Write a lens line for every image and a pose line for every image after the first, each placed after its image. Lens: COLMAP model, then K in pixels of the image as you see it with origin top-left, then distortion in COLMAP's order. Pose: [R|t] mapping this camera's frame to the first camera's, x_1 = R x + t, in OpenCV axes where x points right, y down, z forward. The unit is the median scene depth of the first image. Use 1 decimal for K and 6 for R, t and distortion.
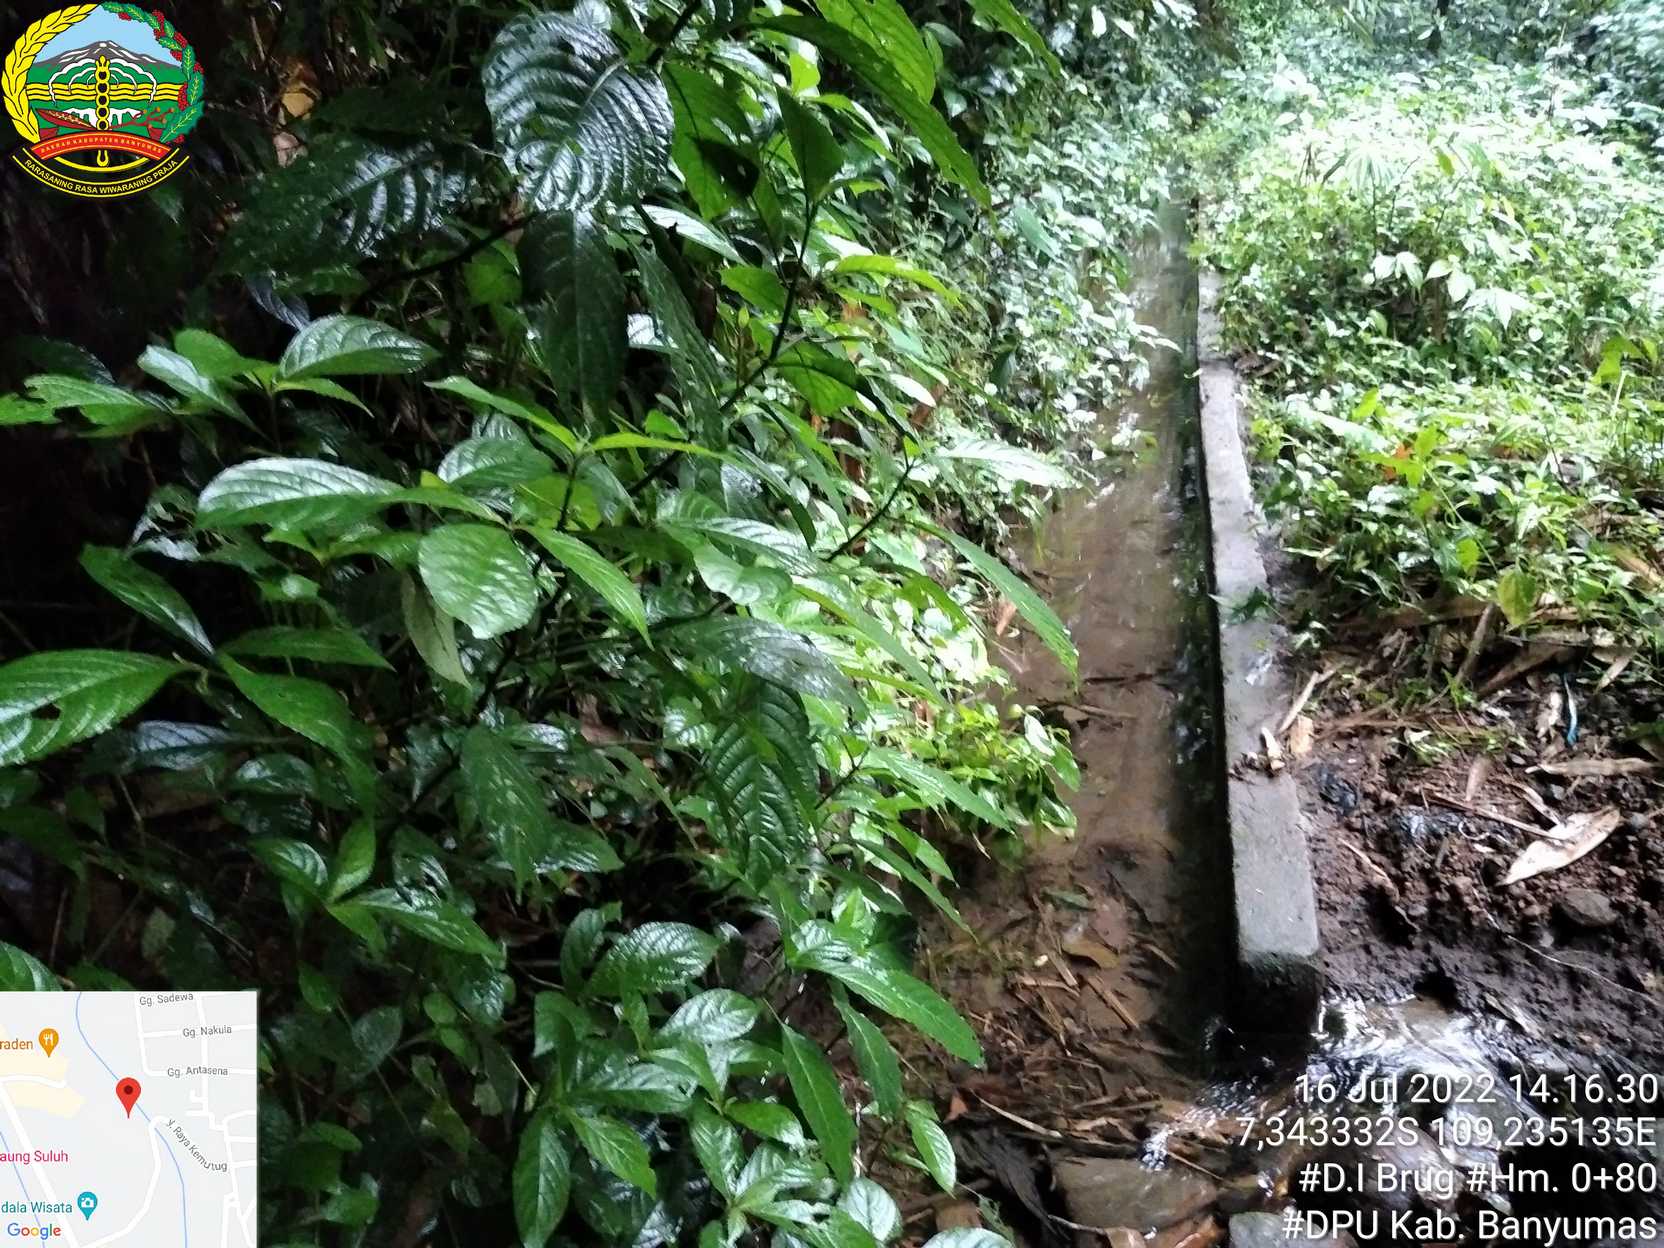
lens RADIAL K [[1357.3, 0, 837.8], [0, 1357.3, 629.0], [0, 0, 1]] dist [-0.004834, -0.025235]
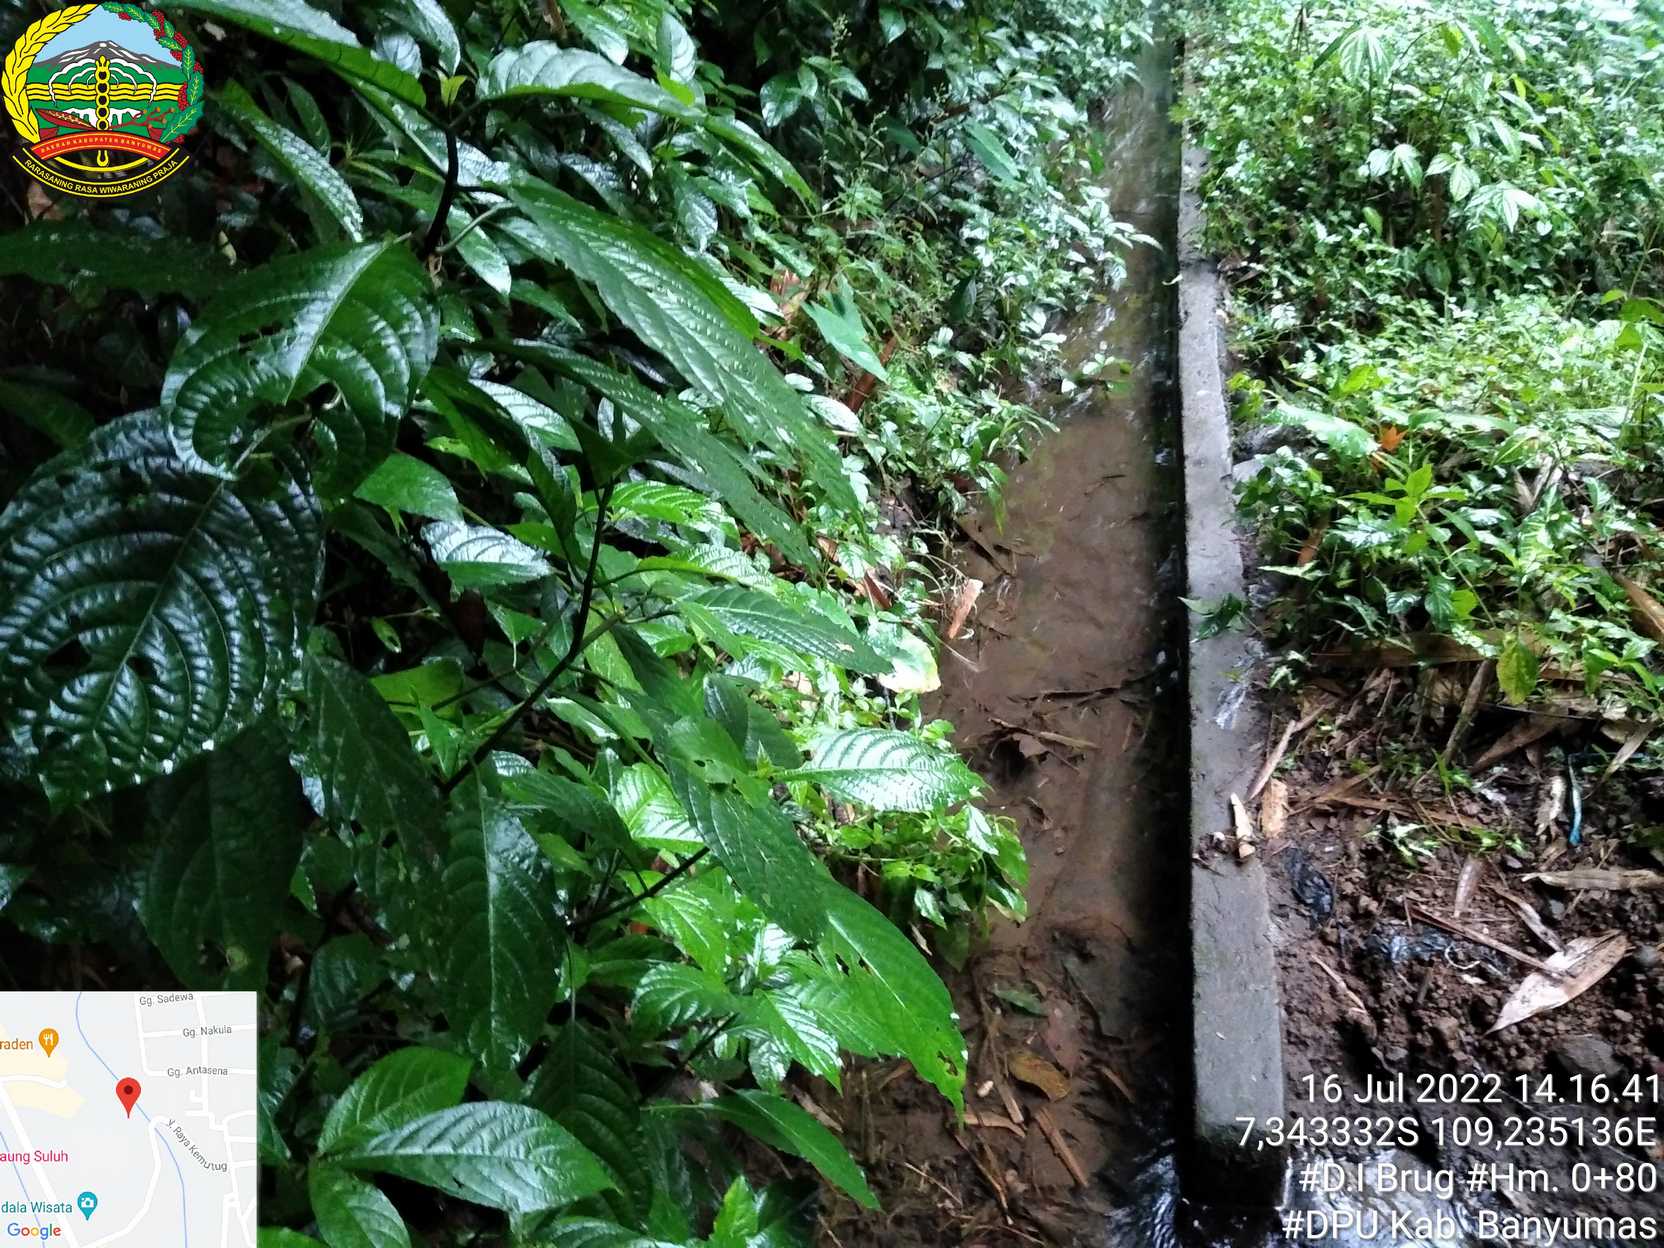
lens RADIAL K [[1357.3, 0, 841.9], [0, 1357.3, 633.7], [0, 0, 1]] dist [-0.004834, -0.025235]
pose [[0.999445, -0.032954, 0.004814, 0.058122], [0.032076, 0.991370, 0.127108, -0.171445], [-0.008961, -0.126883, 0.991877, 0.132489]]
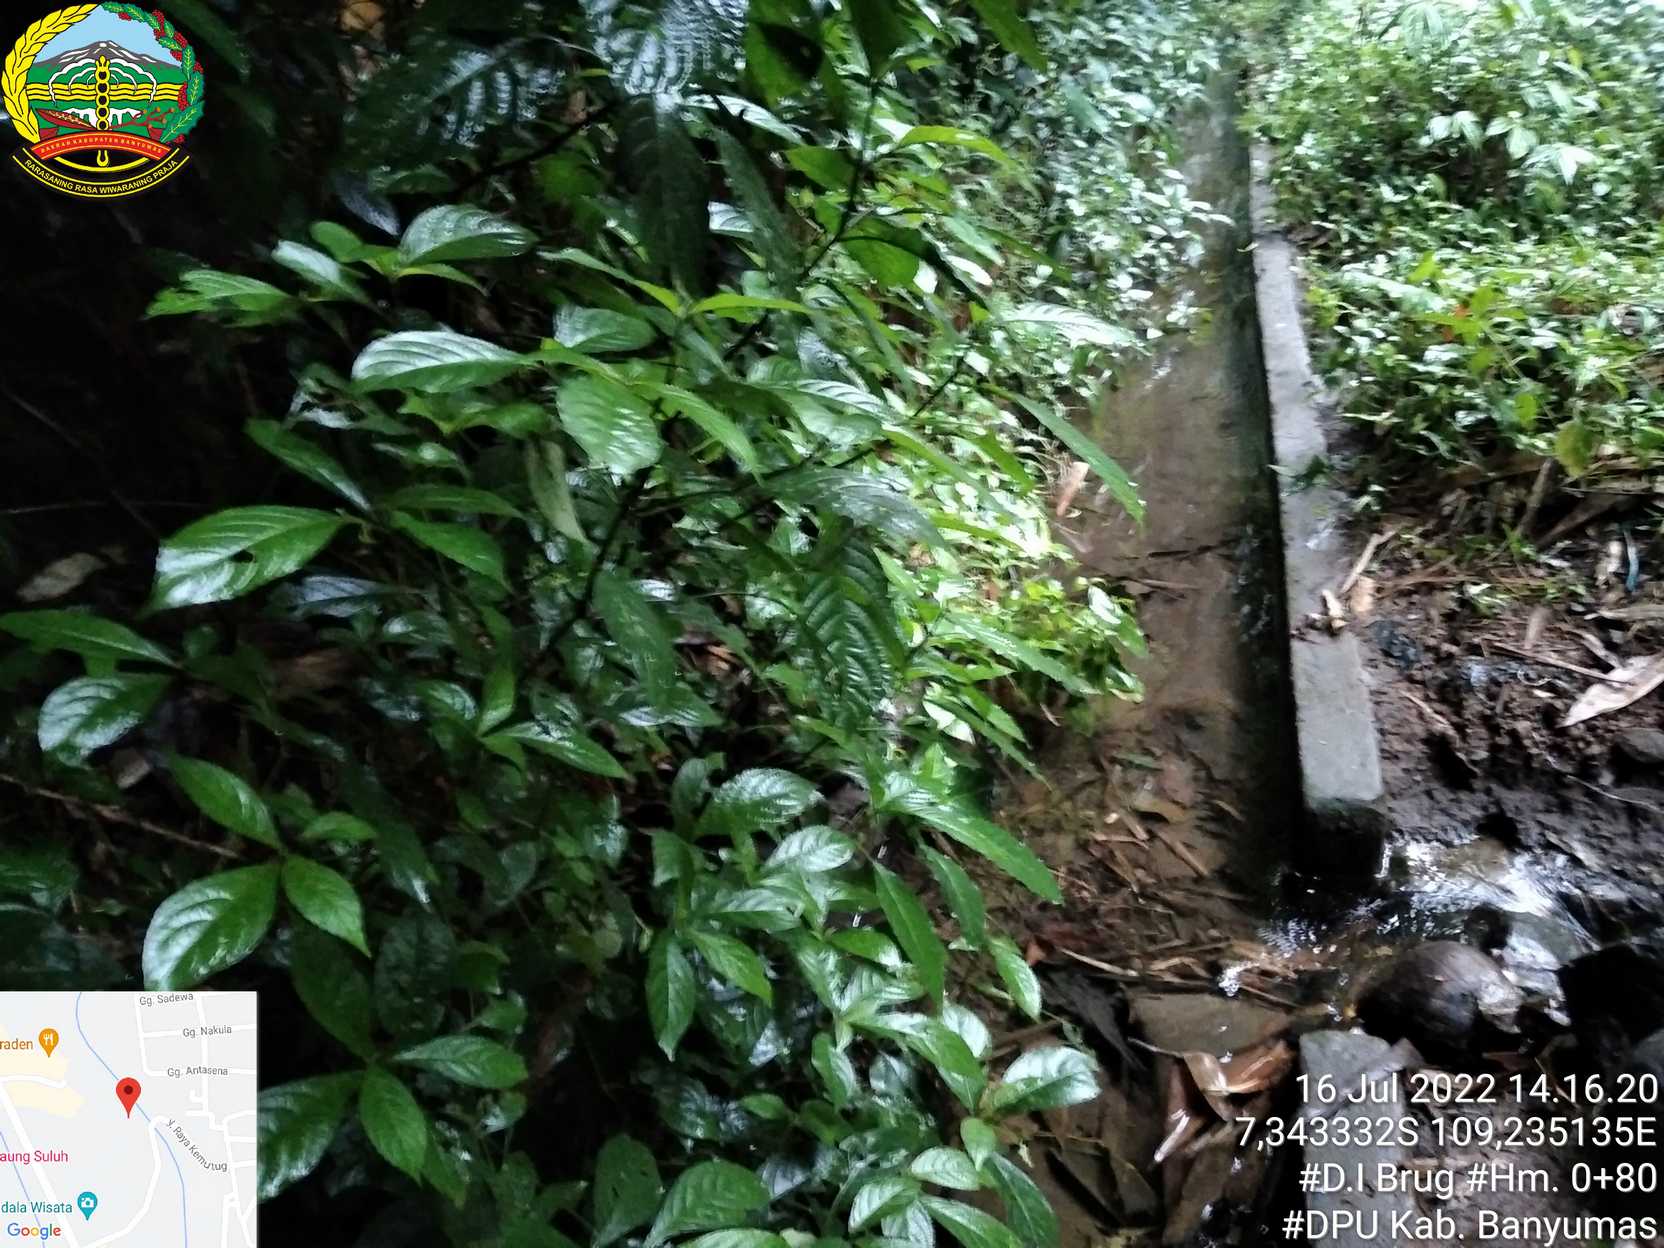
lens RADIAL K [[1357.3, 0, 840.4], [0, 1357.3, 622.1], [0, 0, 1]] dist [-0.004834, -0.025235]
pose [[0.998383, -0.038847, -0.041499, -0.009424], [0.041488, 0.997036, 0.064794, 0.017527], [0.038859, -0.066411, 0.997035, -0.036038]]
